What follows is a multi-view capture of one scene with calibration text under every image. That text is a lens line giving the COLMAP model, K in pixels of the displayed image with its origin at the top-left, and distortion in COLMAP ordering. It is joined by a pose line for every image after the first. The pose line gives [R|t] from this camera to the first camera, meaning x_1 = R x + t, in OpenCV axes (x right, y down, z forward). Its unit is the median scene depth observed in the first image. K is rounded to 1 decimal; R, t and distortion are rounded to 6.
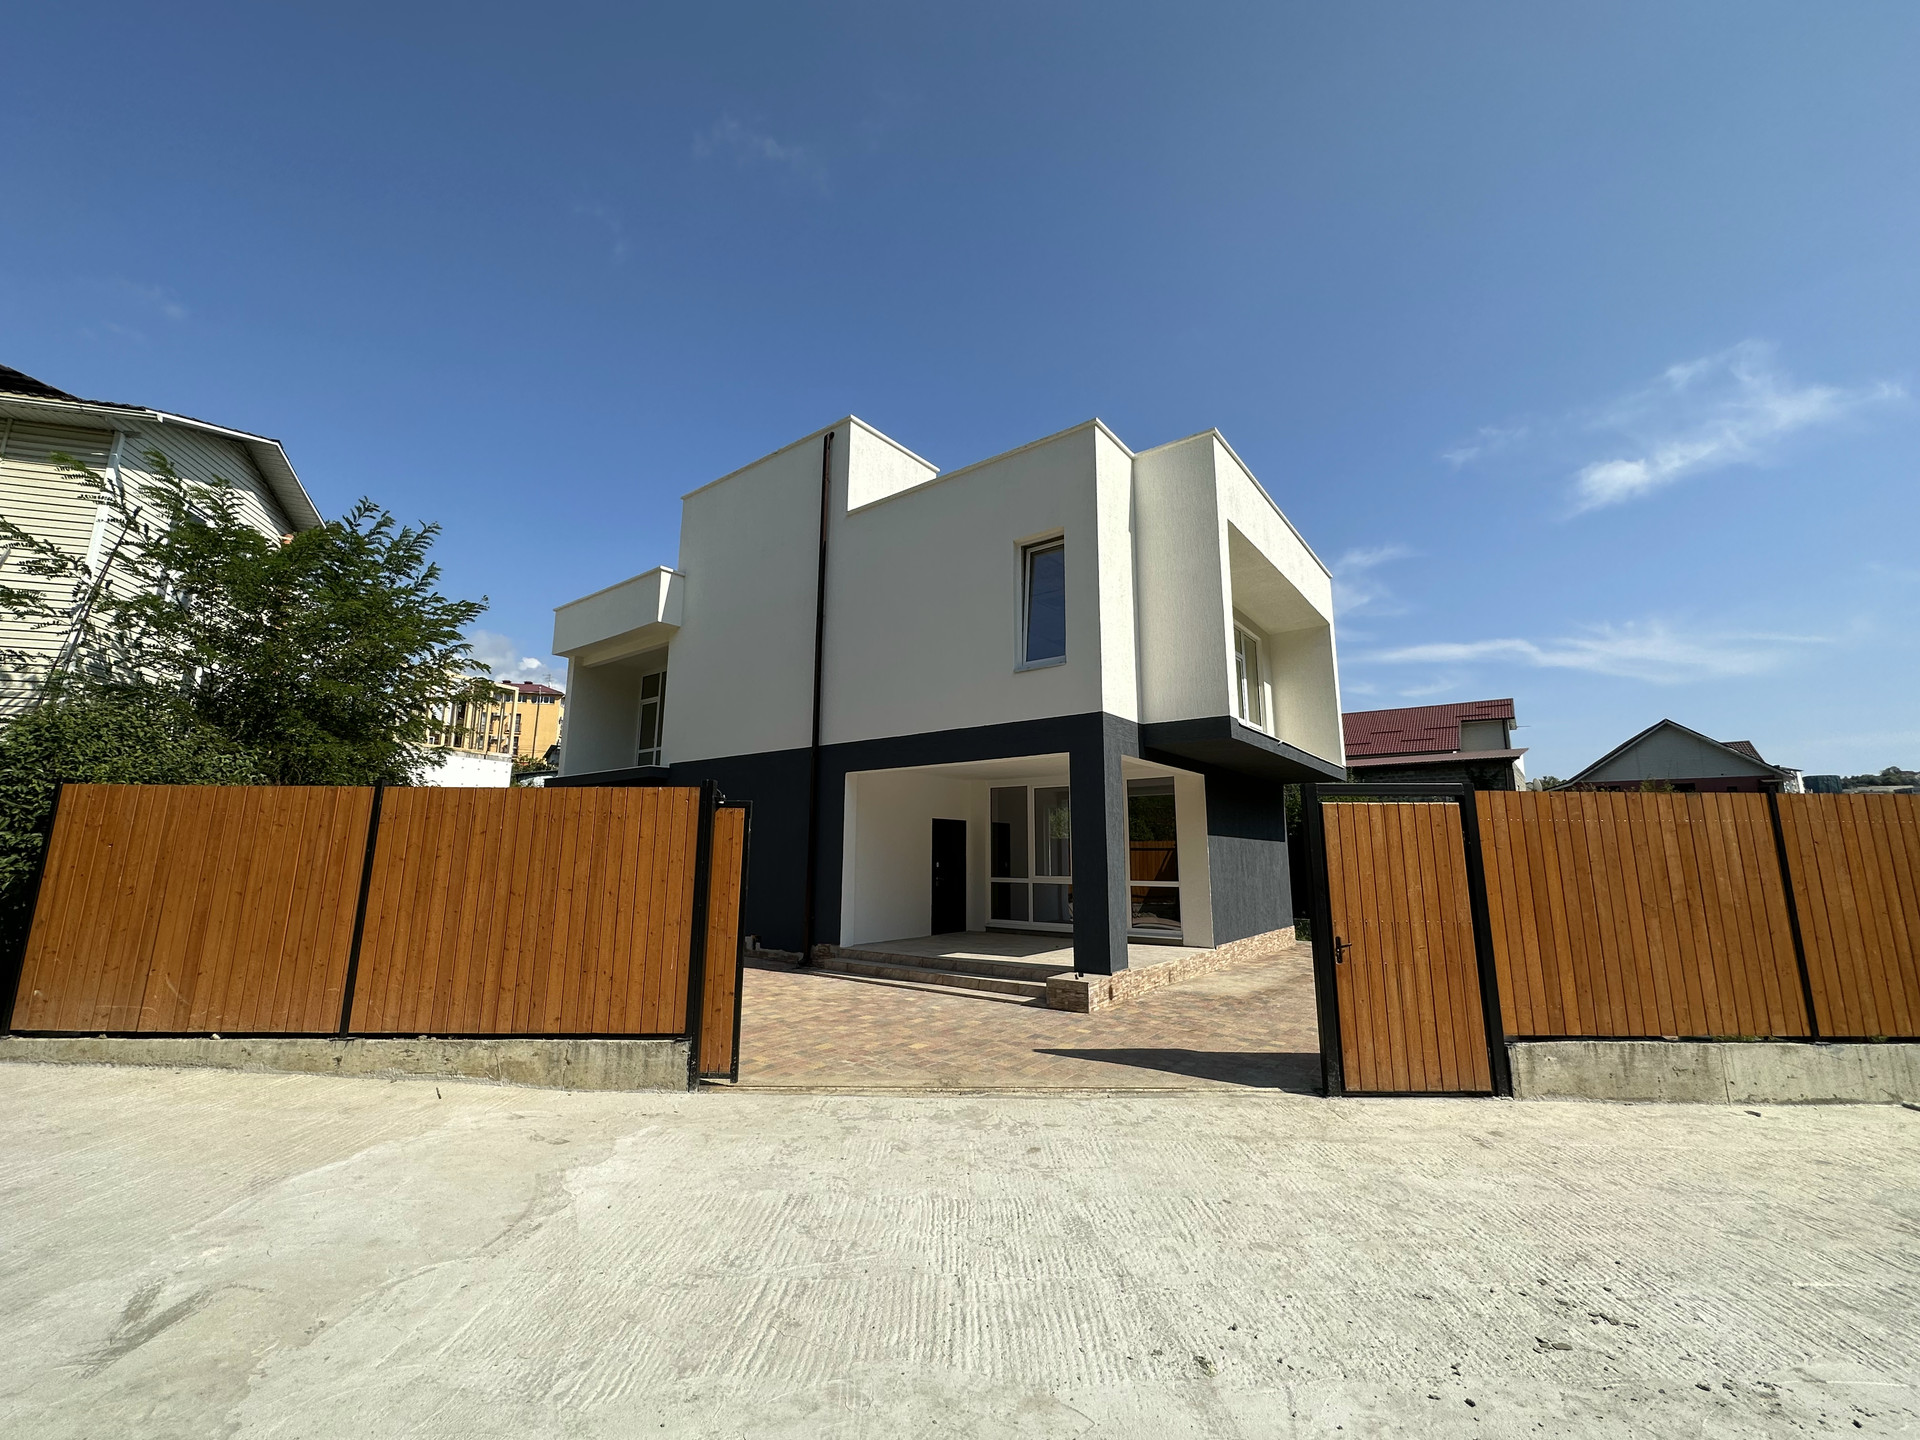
lens RADIAL K [[768.4, 0, 964.1], [0, 768.4, 721.7], [0, 0, 1]] dist [-0.002376, -0.000435]
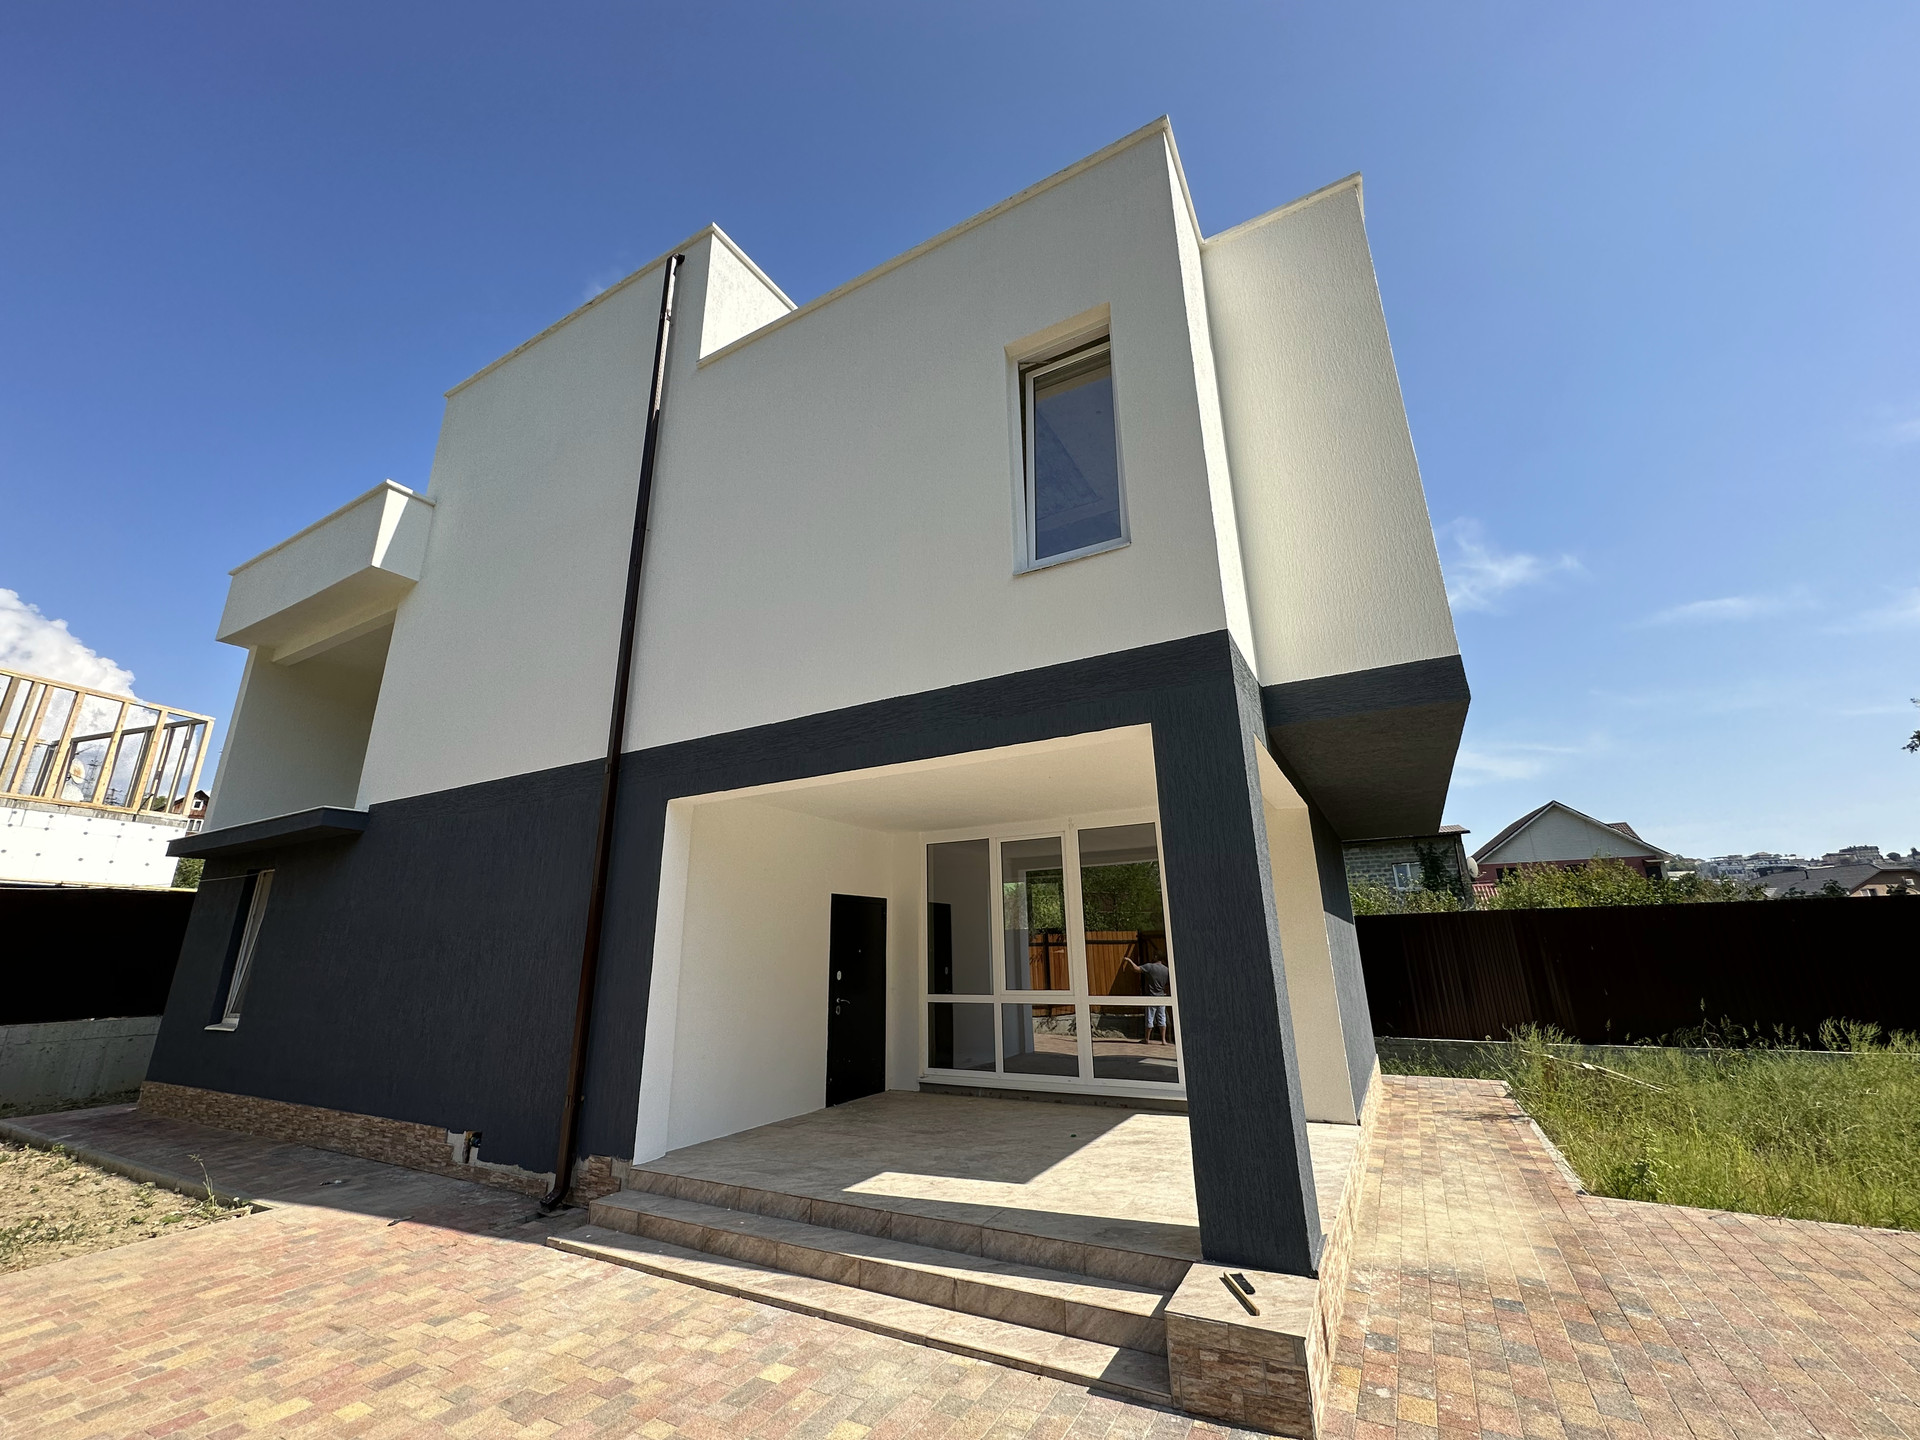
lens RADIAL K [[768.6, 0, 960.7], [0, 768.6, 719.2], [0, 0, 1]] dist [-0.002747, -0.000024]
pose [[0.990451, 0.018682, 0.136593, -0.060818], [-0.001866, 0.992502, -0.122216, 0.151541], [-0.137852, 0.120794, 0.983059, 0.920795]]
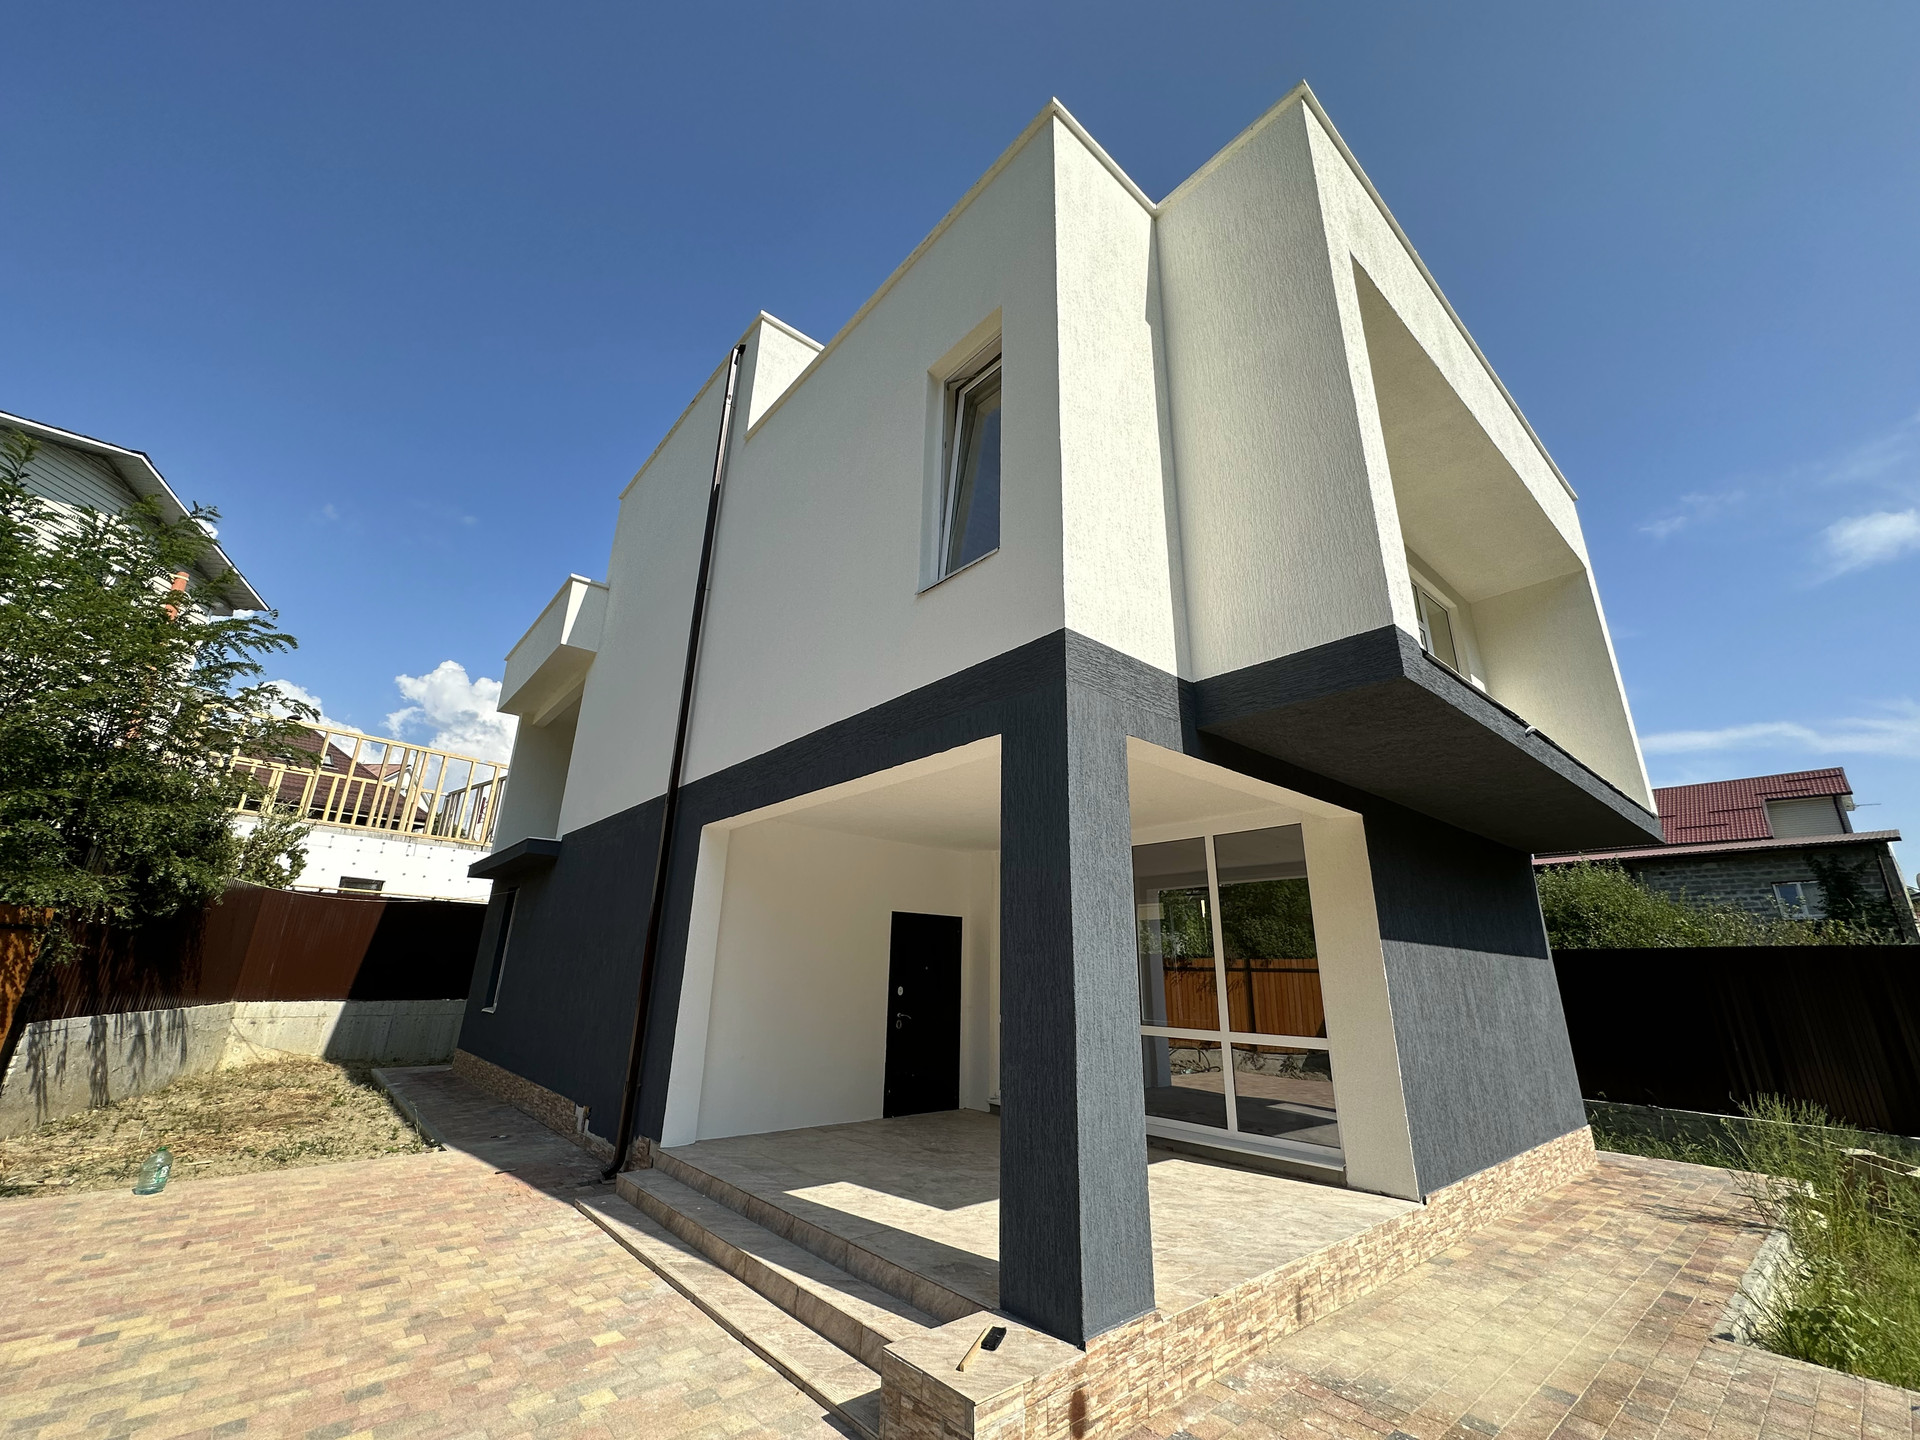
lens RADIAL K [[768.6, 0, 960.7], [0, 768.6, 719.2], [0, 0, 1]] dist [-0.002747, -0.000024]
pose [[0.977921, -0.050307, -0.202830, 0.331002], [0.019739, 0.988488, -0.150004, 0.156736], [0.208042, 0.142688, 0.967656, 0.928925]]
